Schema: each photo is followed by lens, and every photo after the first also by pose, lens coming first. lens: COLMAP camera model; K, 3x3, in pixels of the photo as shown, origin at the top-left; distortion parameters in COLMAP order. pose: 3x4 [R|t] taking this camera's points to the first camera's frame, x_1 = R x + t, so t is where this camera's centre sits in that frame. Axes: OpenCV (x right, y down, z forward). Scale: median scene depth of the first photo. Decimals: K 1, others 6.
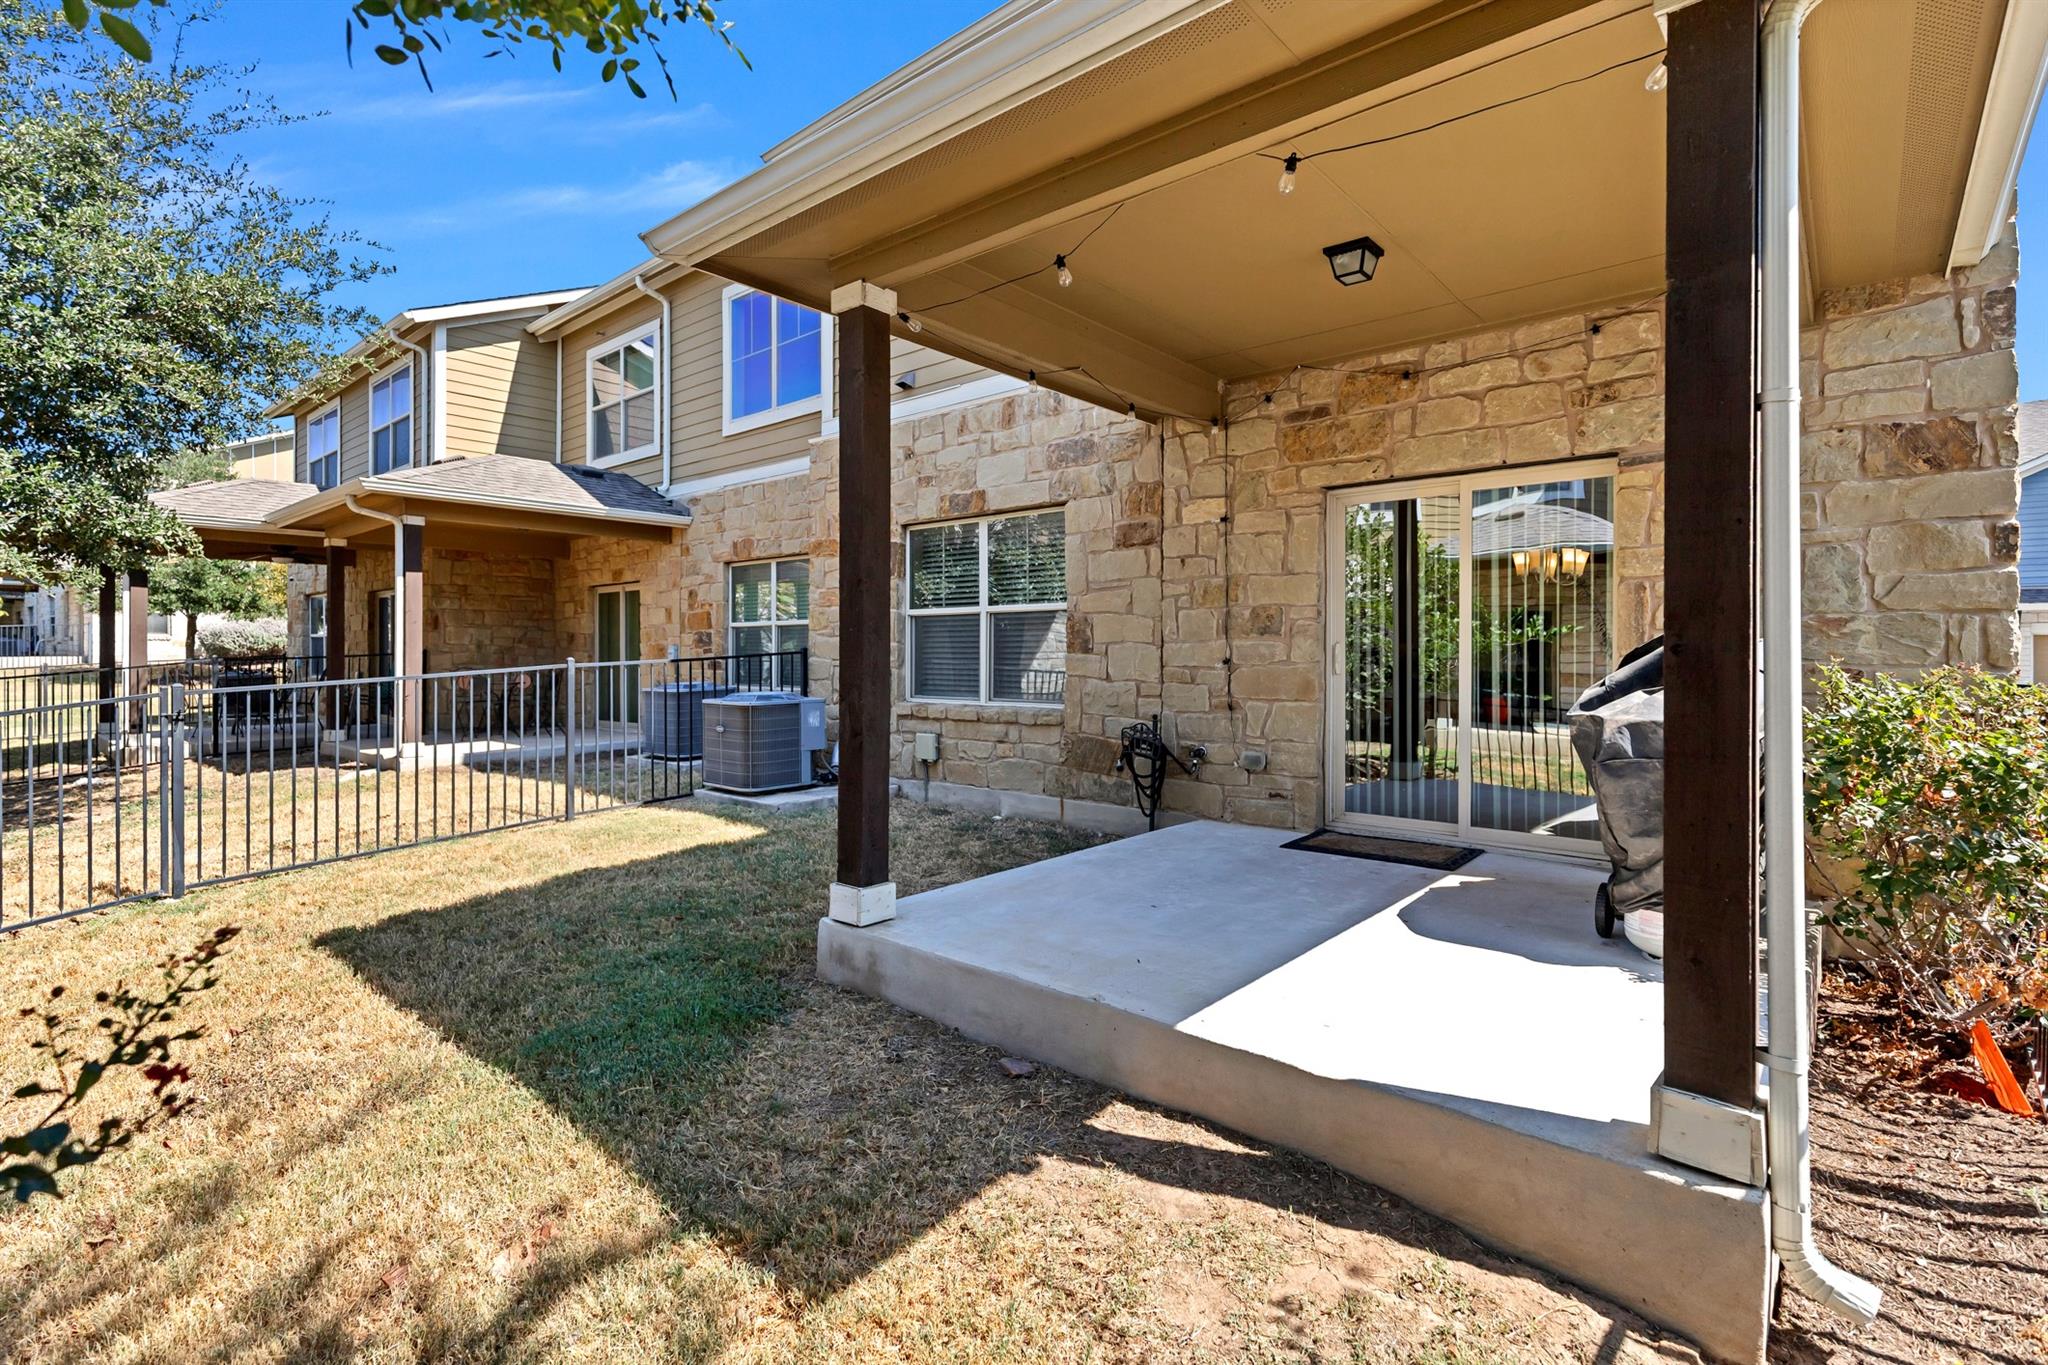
lens RADIAL K [[963.9, 0, 1016.8], [0, 963.9, 658.5], [0, 0, 1]] dist [0.003658, 0.000426]
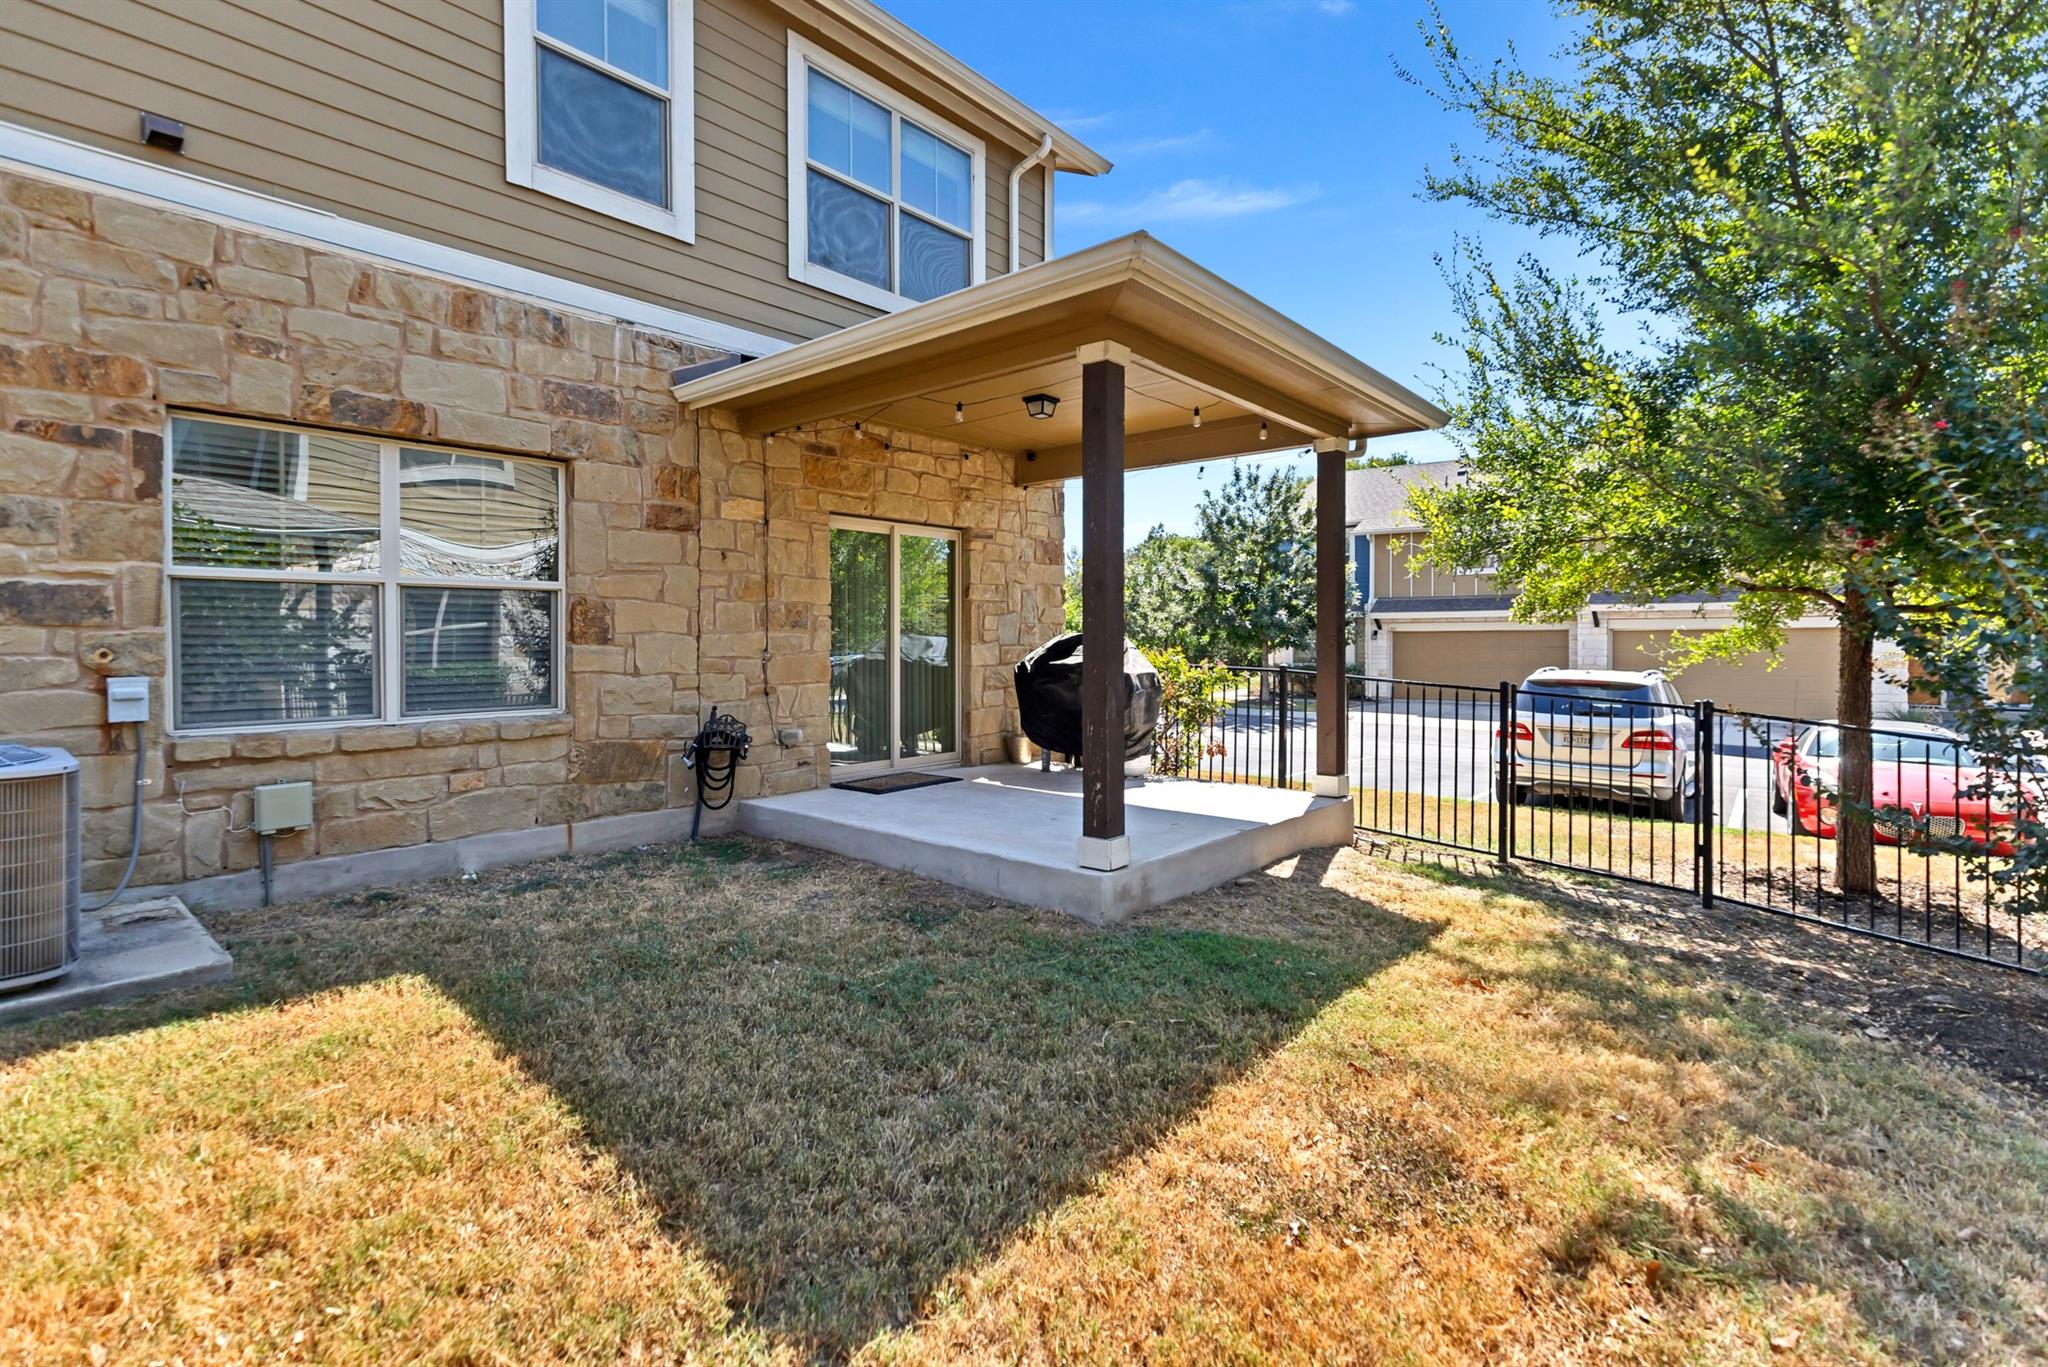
lens RADIAL K [[963.9, 0, 1016.8], [0, 963.9, 659.5], [0, 0, 1]] dist [0.003658, 0.000426]
pose [[-0.020910, -0.027953, 0.999390, -0.855486], [-0.001725, 0.999609, 0.027923, -0.018431], [-0.999780, -0.001140, -0.020950, 0.707158]]
